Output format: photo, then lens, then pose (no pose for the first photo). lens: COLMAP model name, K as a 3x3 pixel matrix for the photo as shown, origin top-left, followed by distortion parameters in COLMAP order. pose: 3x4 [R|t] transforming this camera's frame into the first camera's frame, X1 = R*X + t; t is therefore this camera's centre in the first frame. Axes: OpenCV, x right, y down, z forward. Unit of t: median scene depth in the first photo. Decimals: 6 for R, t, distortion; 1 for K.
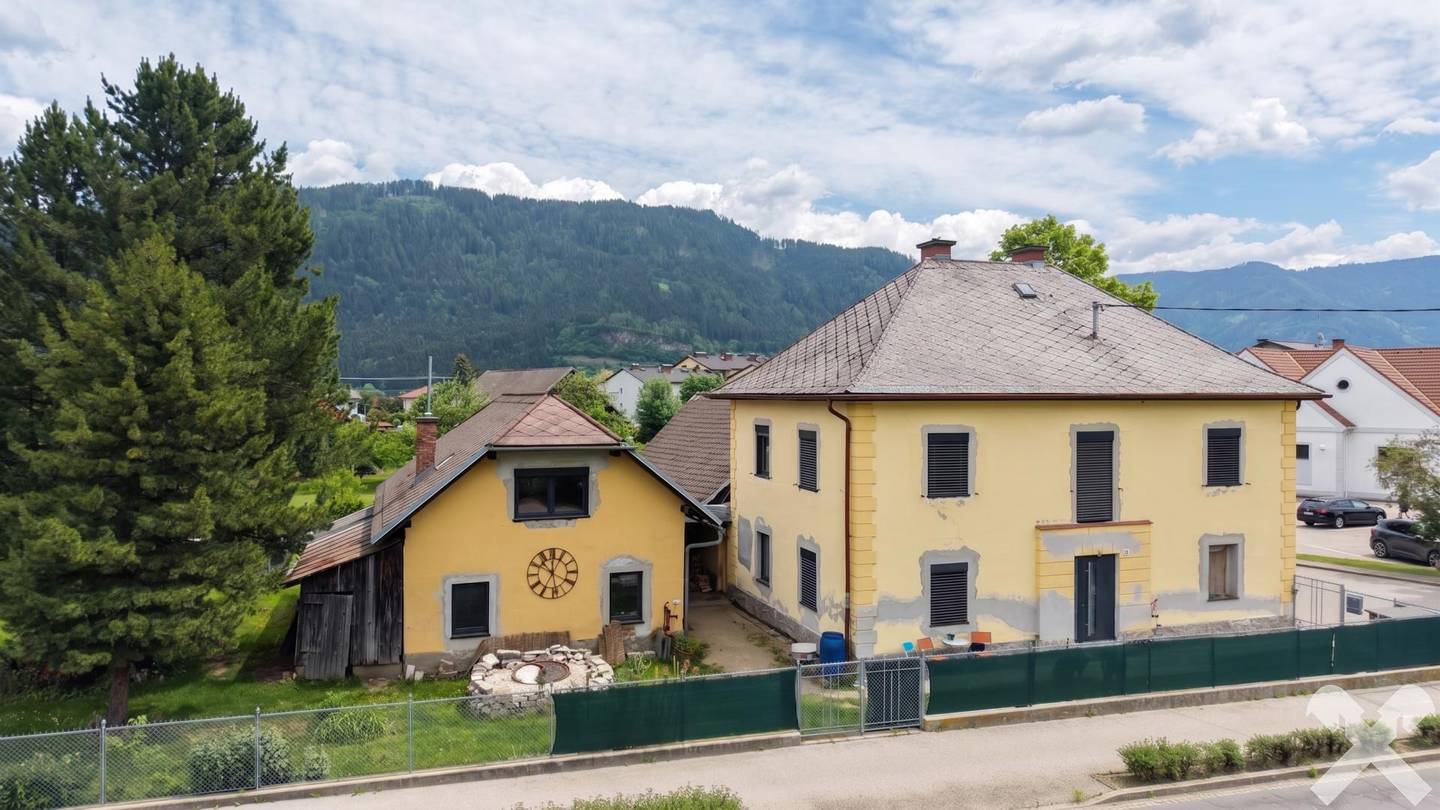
lens RADIAL K [[992.4, 0, 720.0], [0, 992.4, 405.0], [0, 0, 1]] dist [0.045317, -0.001470]
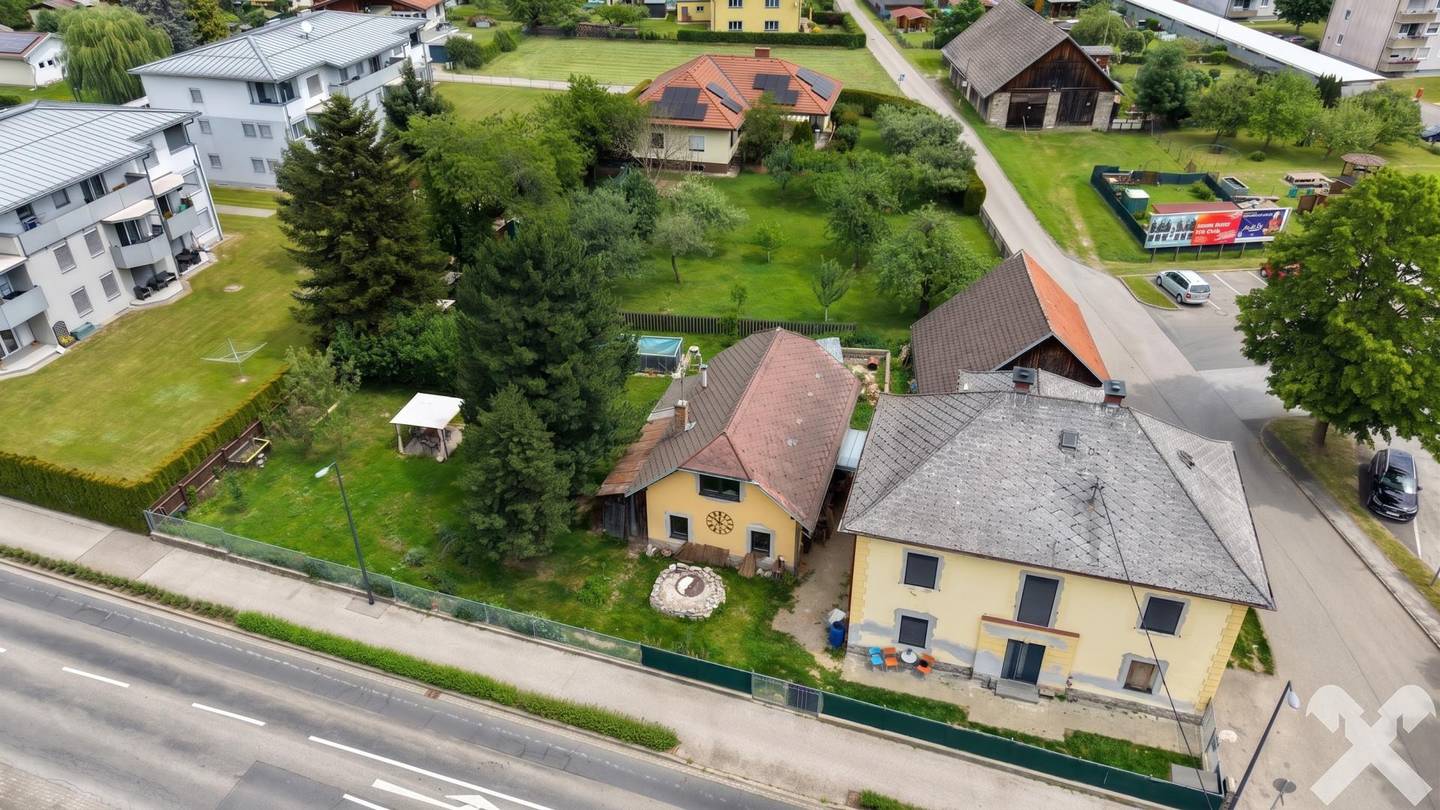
lens RADIAL K [[992.4, 0, 720.0], [0, 992.4, 405.0], [0, 0, 1]] dist [0.045317, -0.001470]
pose [[0.813439, 0.313096, -0.490192, 0.640616], [-0.000941, 0.843468, 0.537178, -0.969342], [0.581649, -0.436500, 0.686405, -0.129470]]
